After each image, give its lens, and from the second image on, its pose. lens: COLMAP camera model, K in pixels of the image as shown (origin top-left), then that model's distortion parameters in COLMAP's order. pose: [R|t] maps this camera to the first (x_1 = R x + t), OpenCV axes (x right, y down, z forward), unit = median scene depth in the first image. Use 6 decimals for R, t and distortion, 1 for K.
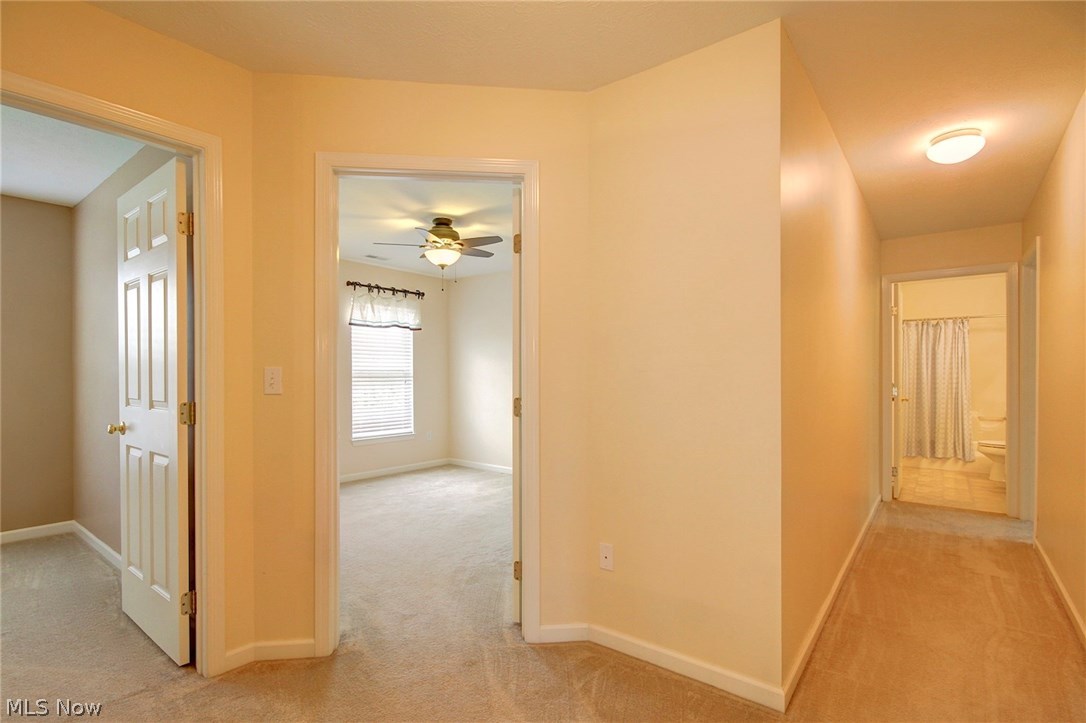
lens RADIAL K [[516.0, 0, 534.5], [0, 516.0, 376.2], [0, 0, 1]] dist [-0.003256, -0.001411]
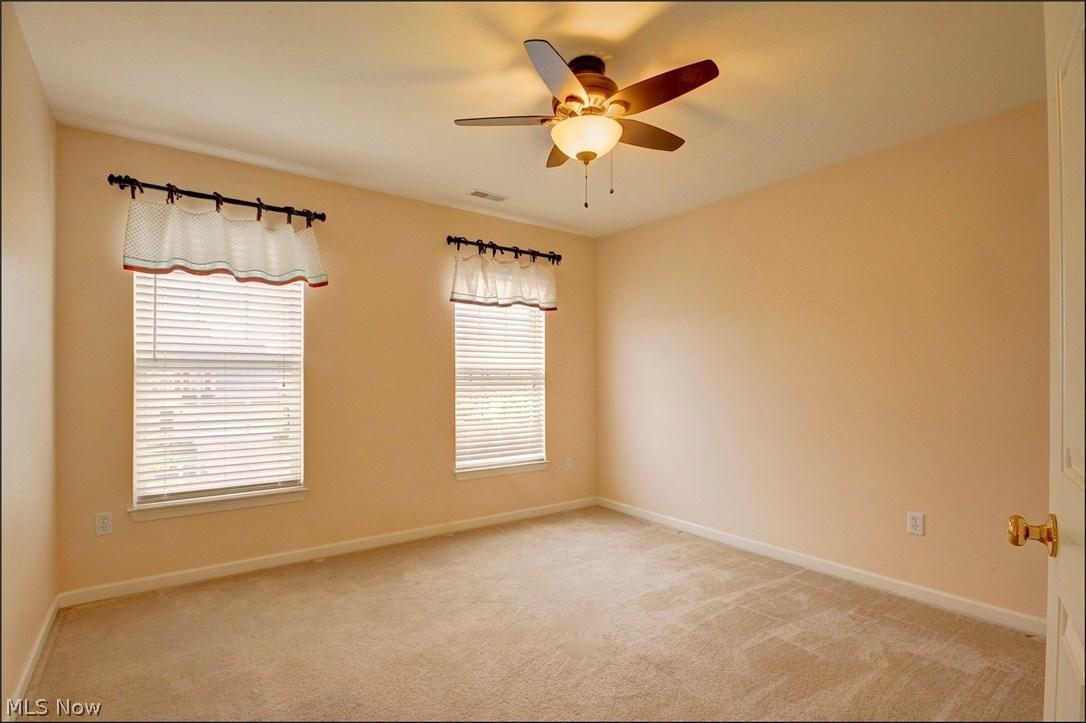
lens RADIAL K [[565.8, 0, 528.1], [0, 565.8, 364.2], [0, 0, 1]] dist [-0.000073, 0.000412]
pose [[0.959791, -0.001878, -0.280710, -0.050548], [-0.004607, 0.999738, -0.022441, -0.000821], [0.280678, 0.022832, 0.959530, 0.300788]]
